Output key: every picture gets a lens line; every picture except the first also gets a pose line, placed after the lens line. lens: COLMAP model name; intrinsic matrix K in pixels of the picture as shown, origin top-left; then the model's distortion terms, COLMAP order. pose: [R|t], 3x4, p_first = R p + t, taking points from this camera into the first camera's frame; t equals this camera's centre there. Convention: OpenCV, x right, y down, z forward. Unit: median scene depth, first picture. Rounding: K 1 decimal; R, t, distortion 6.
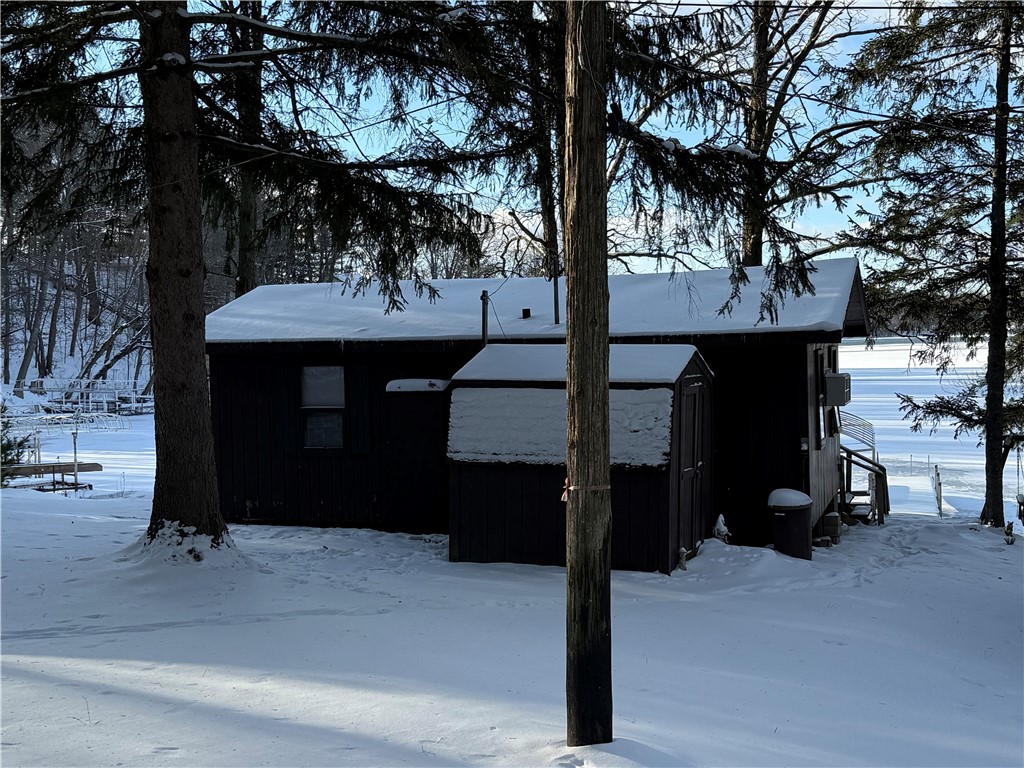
lens RADIAL K [[1364.0, 0, 510.3], [0, 1364.0, 383.6], [0, 0, 1]] dist [0.099981, 0.000000]
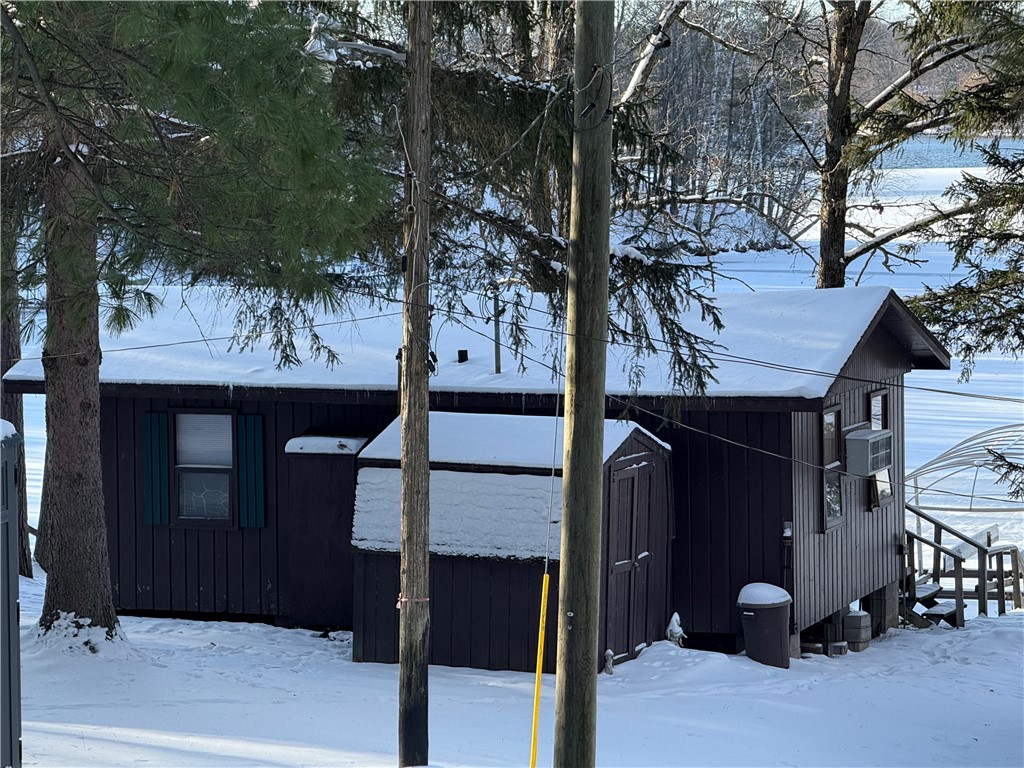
lens RADIAL K [[3780.3, 0, 516.1], [0, 3780.3, 301.9], [0, 0, 1]] dist [0.196500, 0.000000]
pose [[0.999404, 0.014179, -0.031468, 0.143586], [-0.013528, 0.999692, 0.020804, -0.165553], [0.031753, -0.020366, 0.999288, -1.539434]]
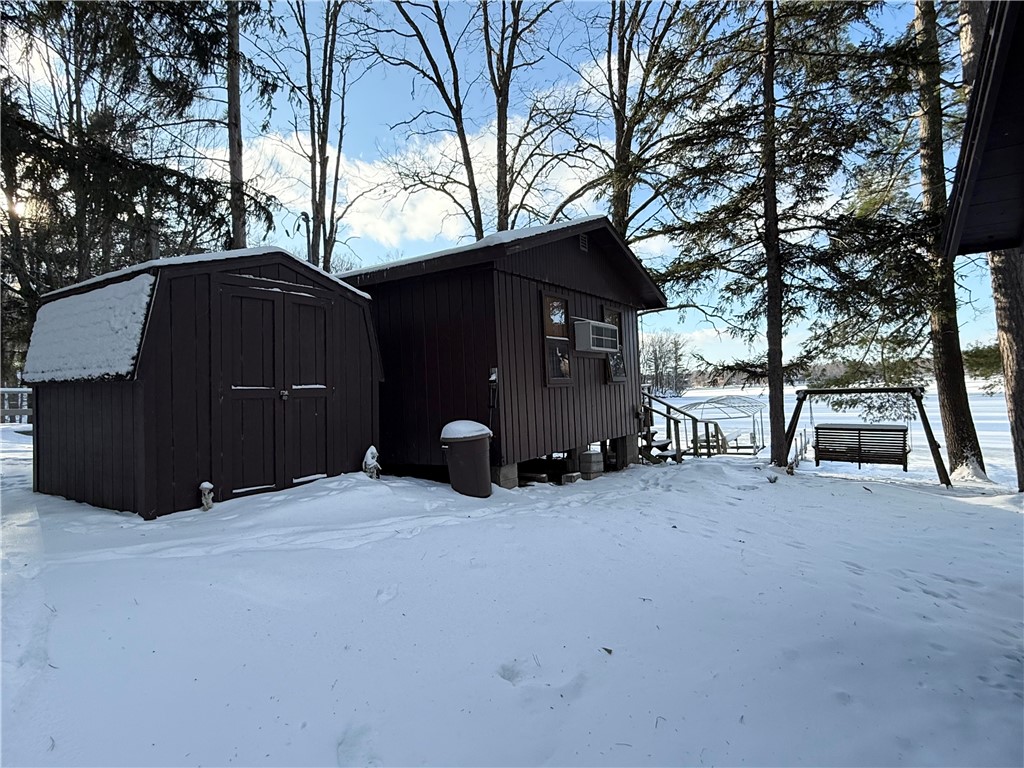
lens RADIAL K [[554.2, 0, 515.2], [0, 554.2, 385.1], [0, 0, 1]] dist [-0.001329, 0.000124]
pose [[0.964645, -0.022351, -0.262603, 0.393440], [0.011401, 0.999004, -0.043149, 0.081481], [0.263306, 0.038630, 0.963939, 0.755275]]
